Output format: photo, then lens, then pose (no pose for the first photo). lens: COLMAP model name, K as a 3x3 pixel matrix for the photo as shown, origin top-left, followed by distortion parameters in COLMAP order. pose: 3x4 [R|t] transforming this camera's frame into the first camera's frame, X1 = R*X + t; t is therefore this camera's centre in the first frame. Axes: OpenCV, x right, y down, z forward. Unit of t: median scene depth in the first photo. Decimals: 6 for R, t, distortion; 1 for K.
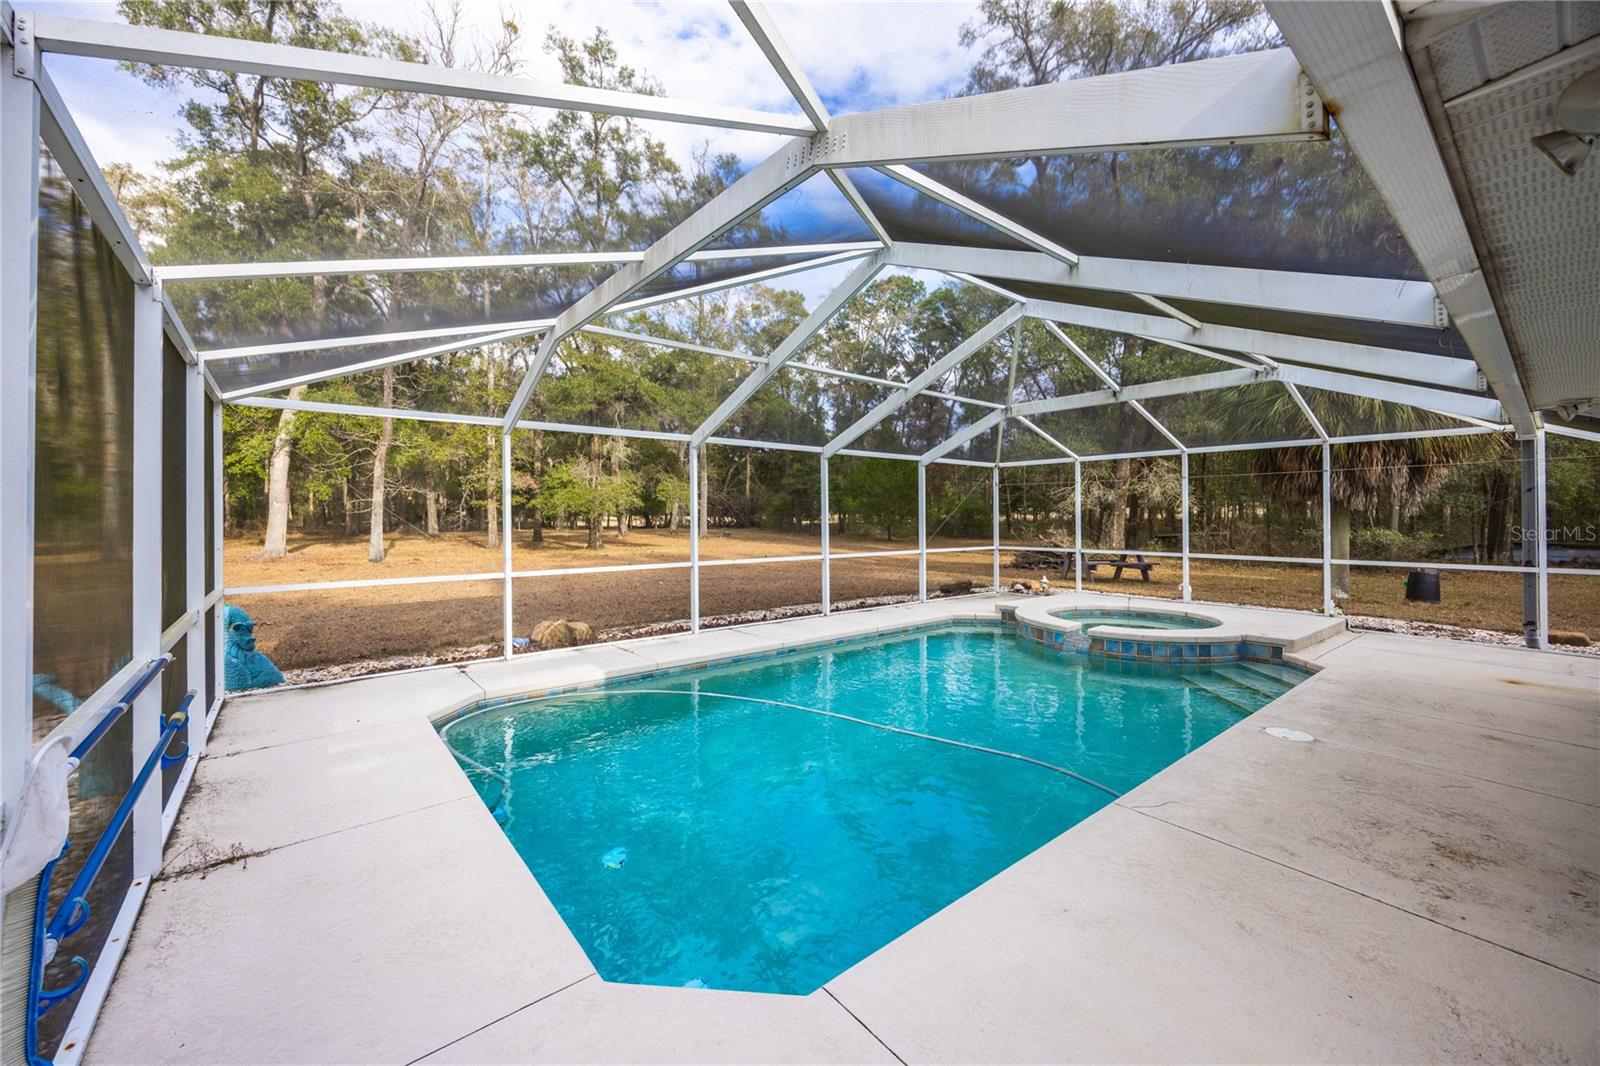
lens RADIAL K [[616.9, 0, 799.5], [0, 616.9, 525.2], [0, 0, 1]] dist [-0.005419, 0.001959]
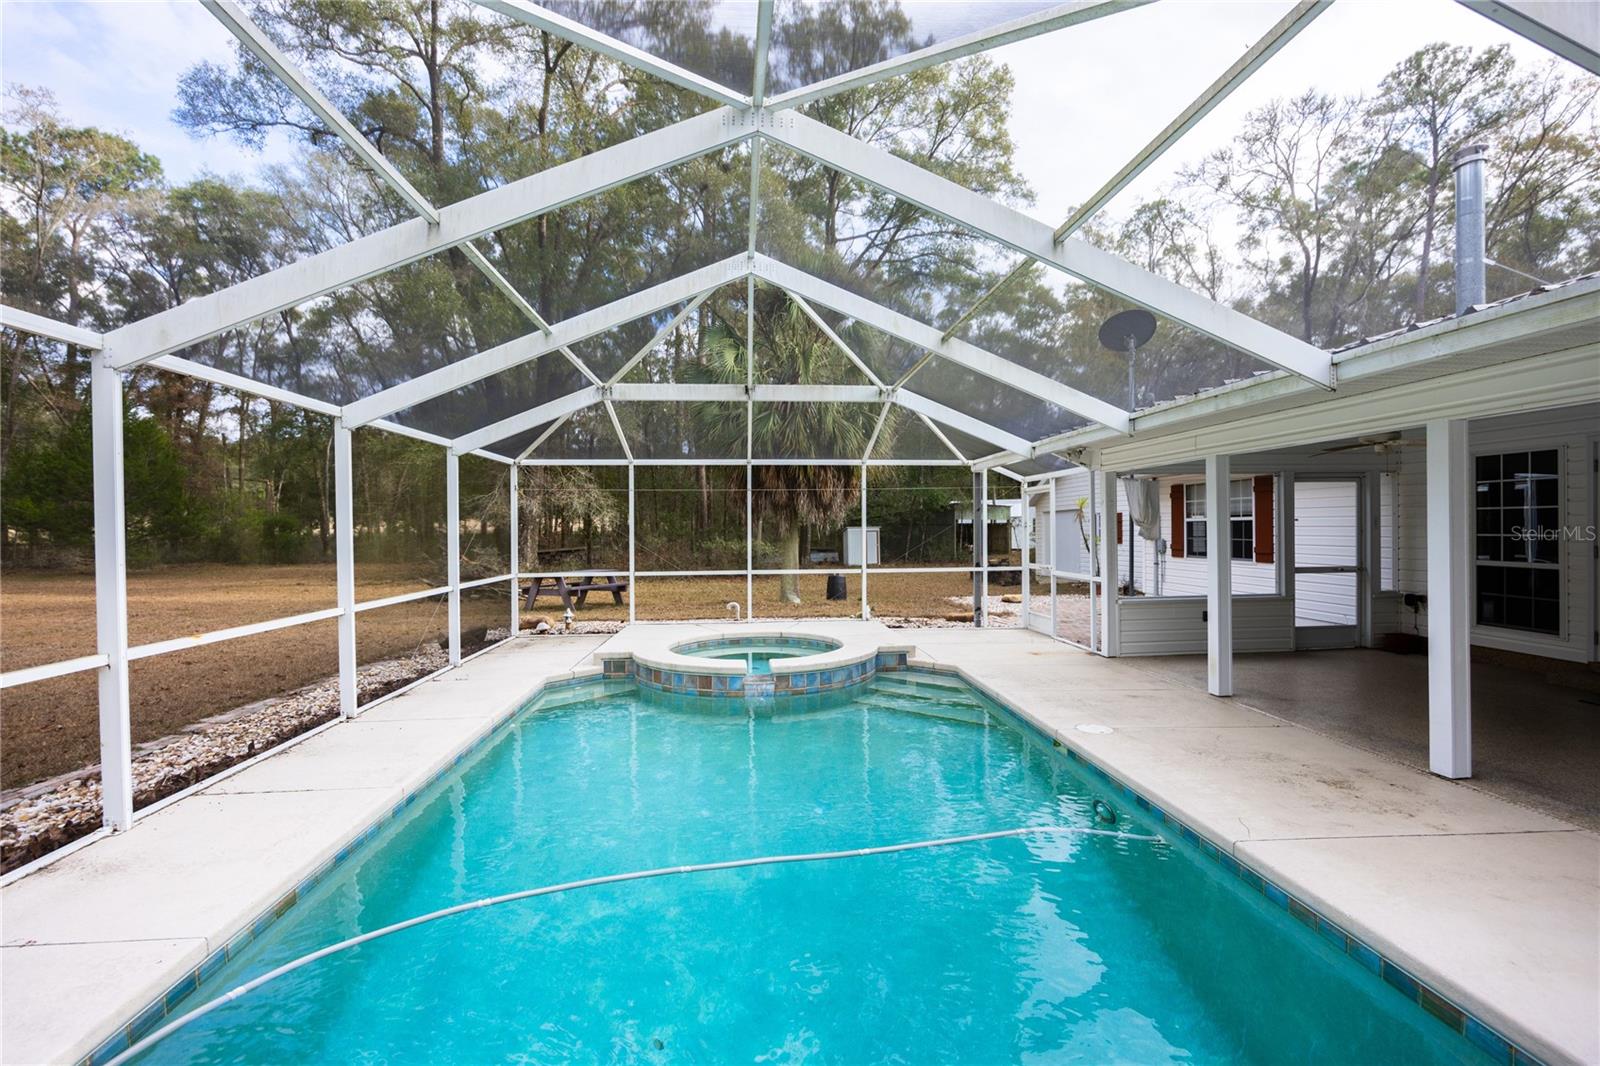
lens RADIAL K [[722.1, 0, 804.1], [0, 722.1, 527.1], [0, 0, 1]] dist [-0.004245, 0.000017]
pose [[0.554003, 0.000248, 0.832515, -0.304082], [0.016420, 0.999802, -0.011225, -0.009108], [-0.832353, 0.019889, 0.553889, 0.373048]]
